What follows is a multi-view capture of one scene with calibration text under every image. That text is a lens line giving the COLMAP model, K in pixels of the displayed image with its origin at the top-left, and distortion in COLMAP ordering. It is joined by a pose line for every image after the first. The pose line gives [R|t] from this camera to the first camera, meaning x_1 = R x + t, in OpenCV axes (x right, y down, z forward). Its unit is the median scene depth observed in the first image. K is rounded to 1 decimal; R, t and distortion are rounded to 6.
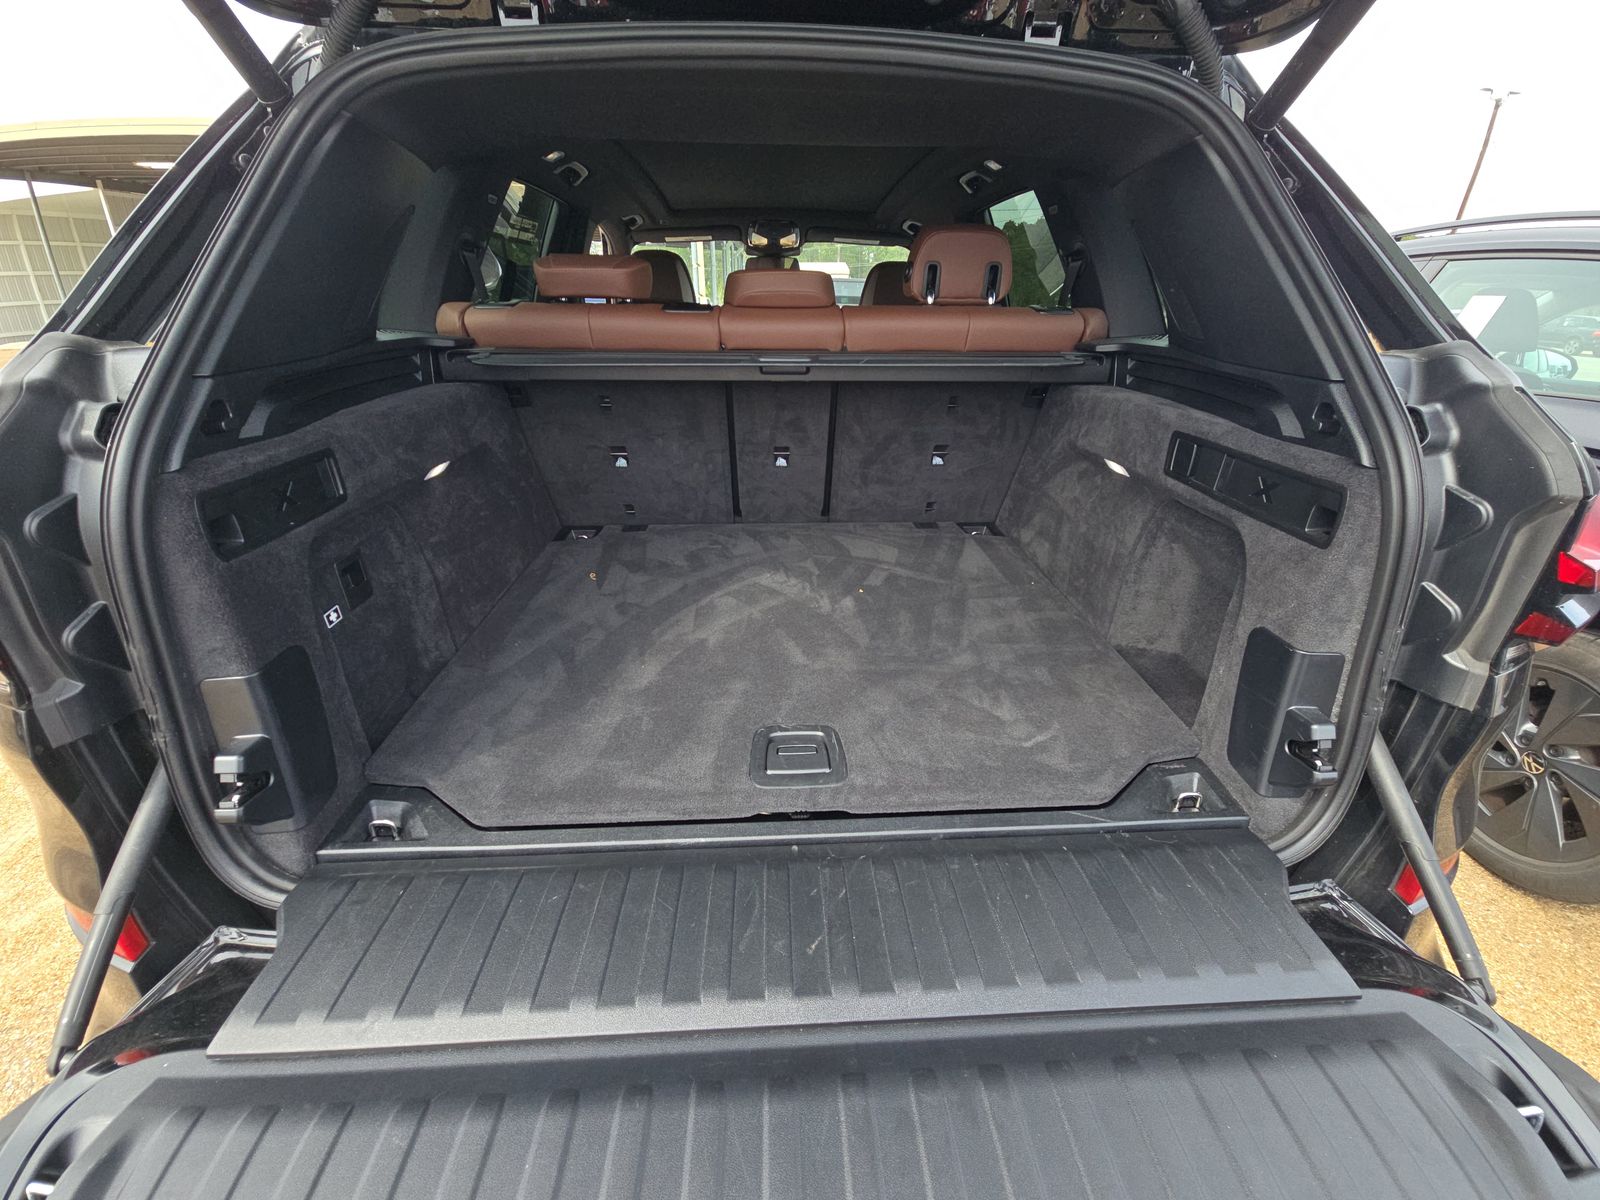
lens RADIAL K [[647.2, 0, 800.7], [0, 647.2, 602.4], [0, 0, 1]] dist [-0.007006, -0.005211]
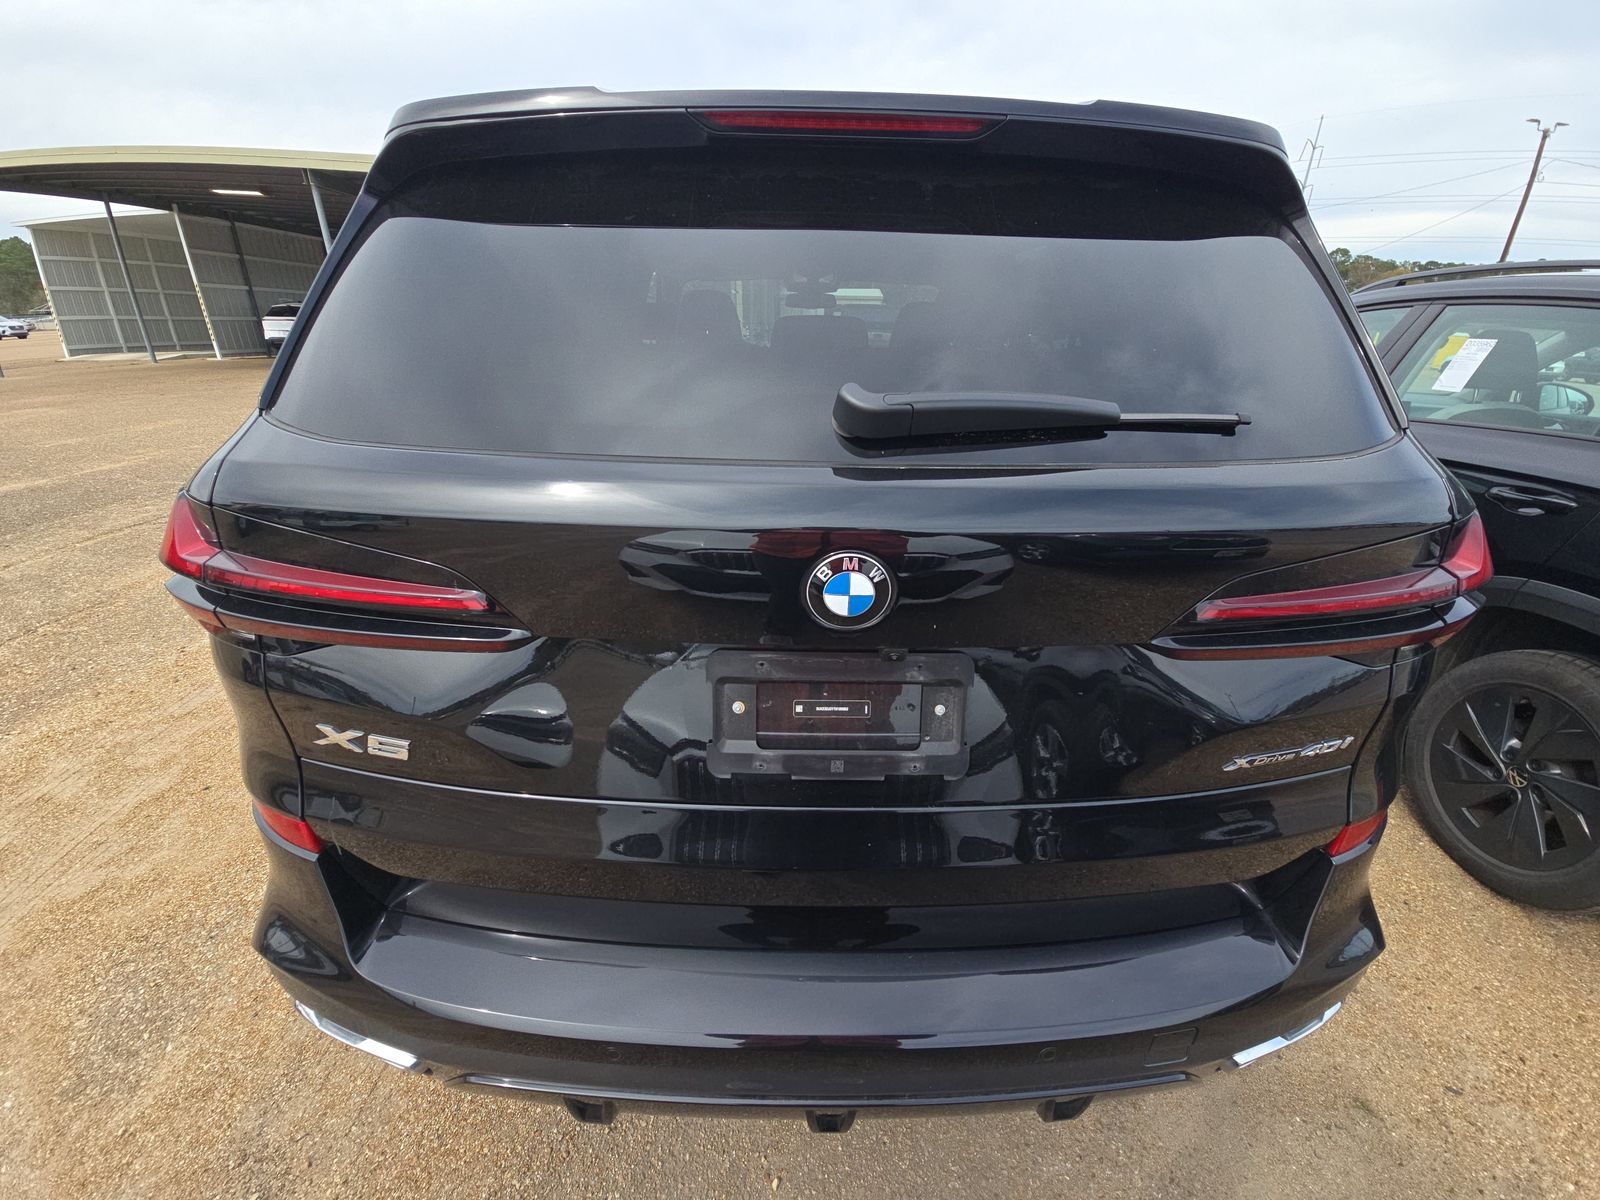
lens RADIAL K [[647.2, 0, 804.6], [0, 647.2, 601.7], [0, 0, 1]] dist [-0.007006, -0.005211]
pose [[0.999036, 0.025446, -0.035764, -0.005709], [-0.026519, 0.999202, -0.029865, 0.024373], [0.034975, 0.030785, 0.998914, -0.114092]]
